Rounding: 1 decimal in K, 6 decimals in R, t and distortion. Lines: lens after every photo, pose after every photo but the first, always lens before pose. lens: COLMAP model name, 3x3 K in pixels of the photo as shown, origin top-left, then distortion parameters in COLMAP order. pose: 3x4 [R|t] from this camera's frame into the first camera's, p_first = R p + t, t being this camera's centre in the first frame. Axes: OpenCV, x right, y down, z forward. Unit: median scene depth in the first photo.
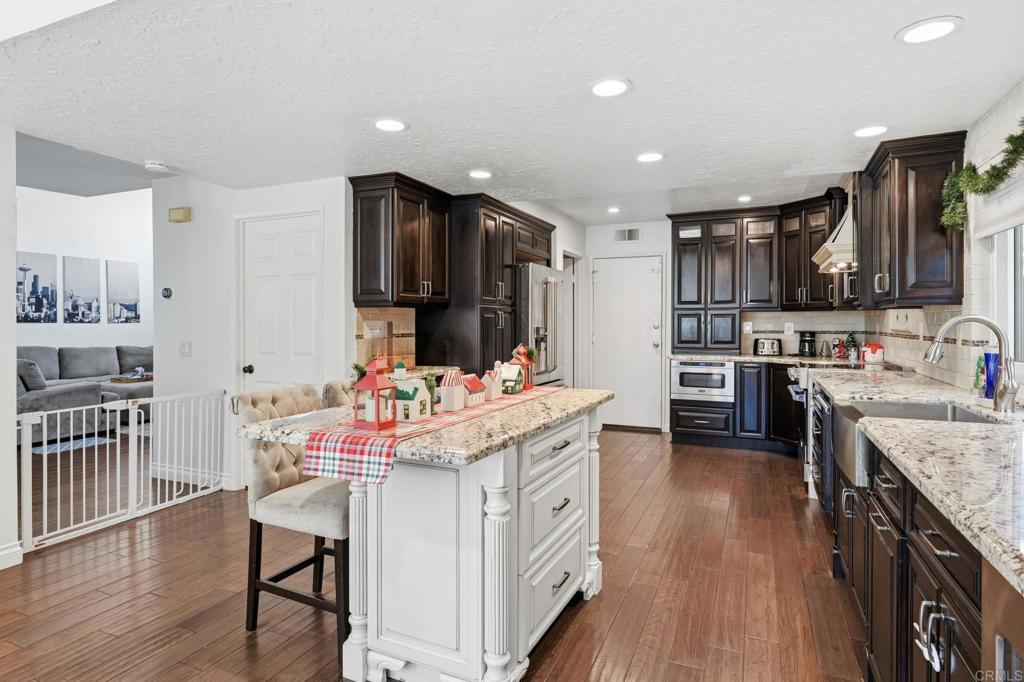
lens RADIAL K [[554.3, 0, 508.6], [0, 554.3, 331.7], [0, 0, 1]] dist [-0.006548, -0.000933]
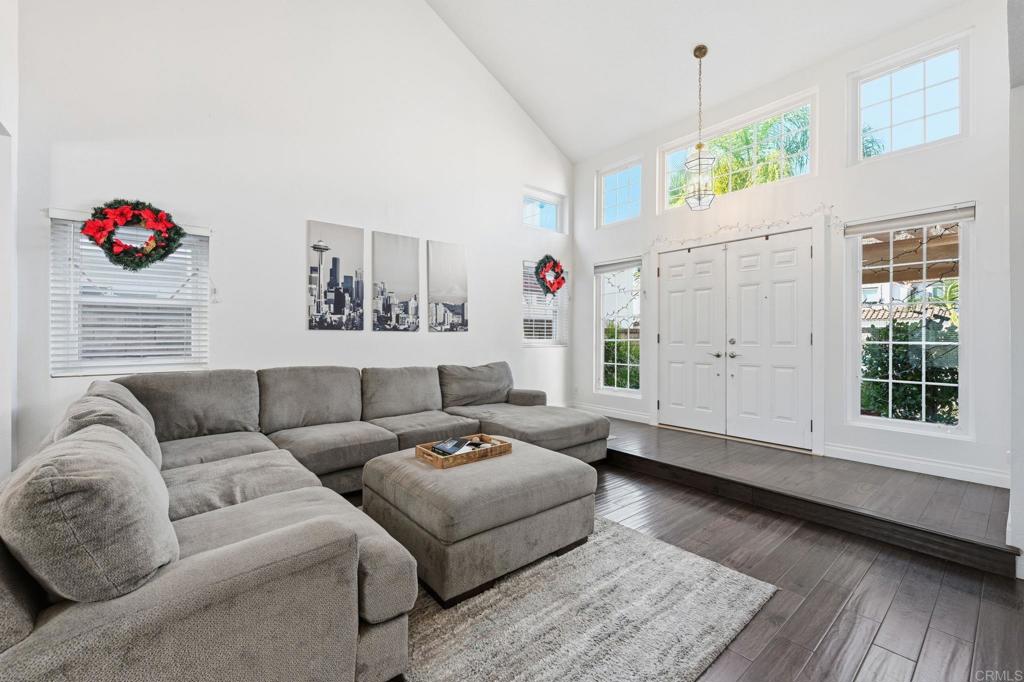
lens RADIAL K [[406.9, 0, 515.2], [0, 406.9, 339.9], [0, 0, 1]] dist [0.000436, 0.000450]
pose [[0.894252, 0.003061, -0.447553, -0.429760], [-0.007535, 0.999938, -0.008218, -0.001968], [0.447500, 0.010722, 0.894220, 0.635633]]
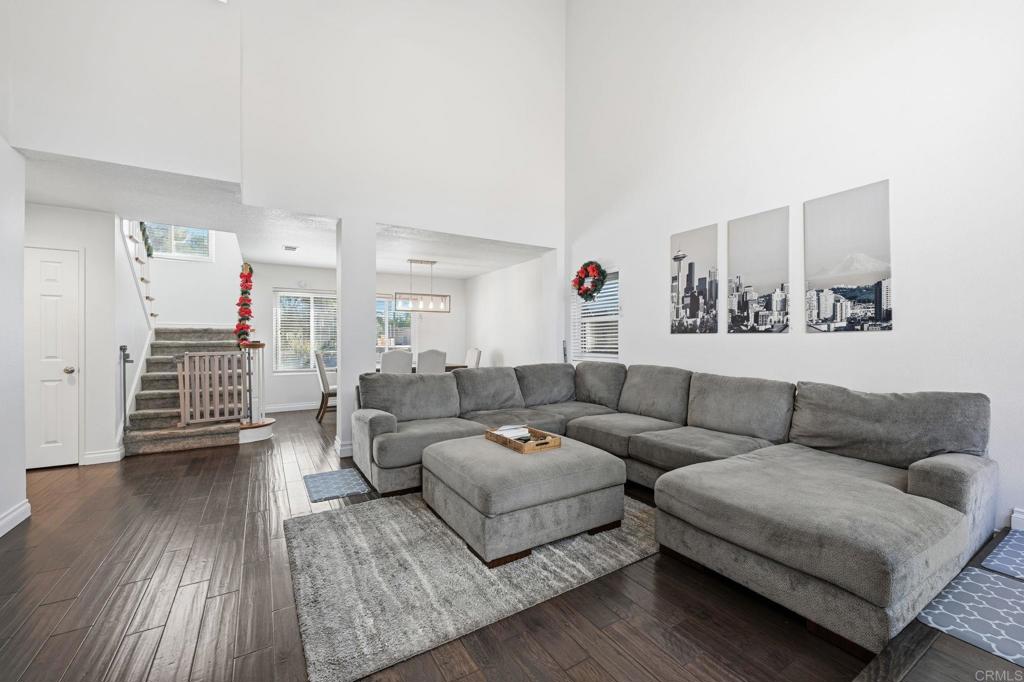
lens RADIAL K [[406.9, 0, 514.5], [0, 406.9, 338.2], [0, 0, 1]] dist [0.000436, 0.000450]
pose [[-0.557933, -0.004645, -0.829873, -0.311716], [-0.014395, 0.999888, 0.004081, -0.009013], [0.829761, 0.014223, -0.557937, 1.055735]]
